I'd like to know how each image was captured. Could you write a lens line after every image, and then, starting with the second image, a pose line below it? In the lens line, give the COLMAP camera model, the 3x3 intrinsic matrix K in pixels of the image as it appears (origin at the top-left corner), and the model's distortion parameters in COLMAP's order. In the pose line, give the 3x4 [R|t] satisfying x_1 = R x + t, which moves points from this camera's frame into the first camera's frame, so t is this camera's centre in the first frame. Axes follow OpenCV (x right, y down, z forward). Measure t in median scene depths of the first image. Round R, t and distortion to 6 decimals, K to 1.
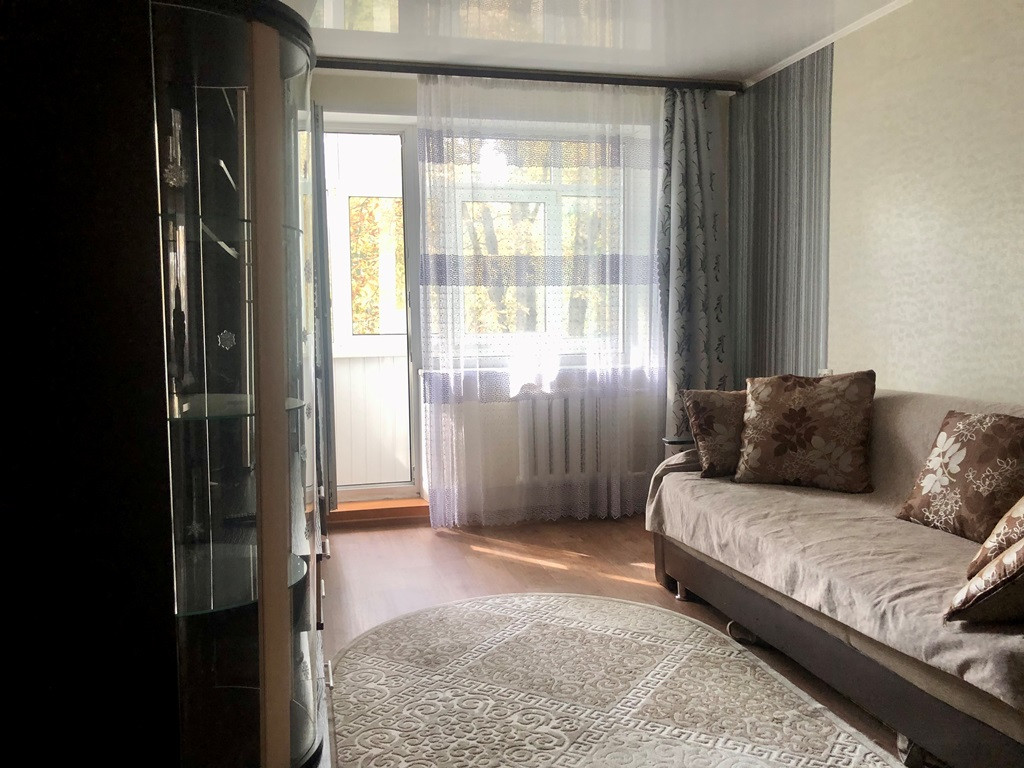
lens RADIAL K [[840.6, 0, 516.5], [0, 840.6, 392.0], [0, 0, 1]] dist [0.026779, -0.033549]
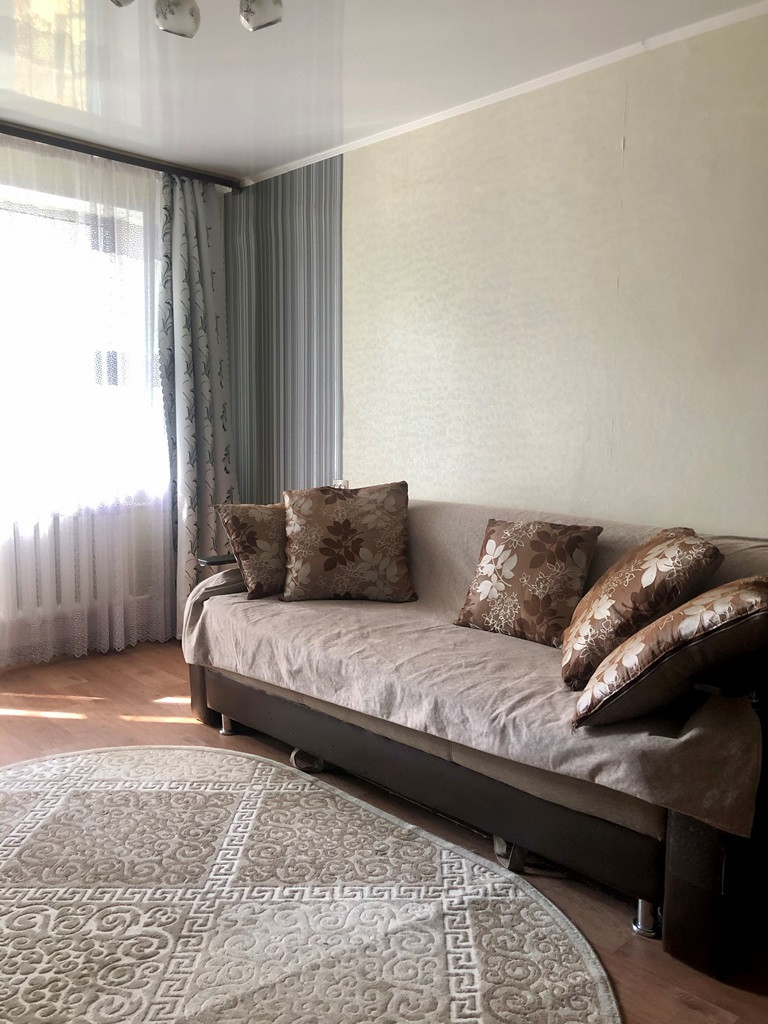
lens RADIAL K [[840.6, 0, 385.1], [0, 840.6, 508.9], [0, 0, 1]] dist [0.026779, -0.033549]
pose [[0.868303, -0.029116, 0.495179, -0.112810], [0.023749, 0.999571, 0.017131, -0.011023], [-0.495466, -0.003115, 0.868622, 0.131747]]
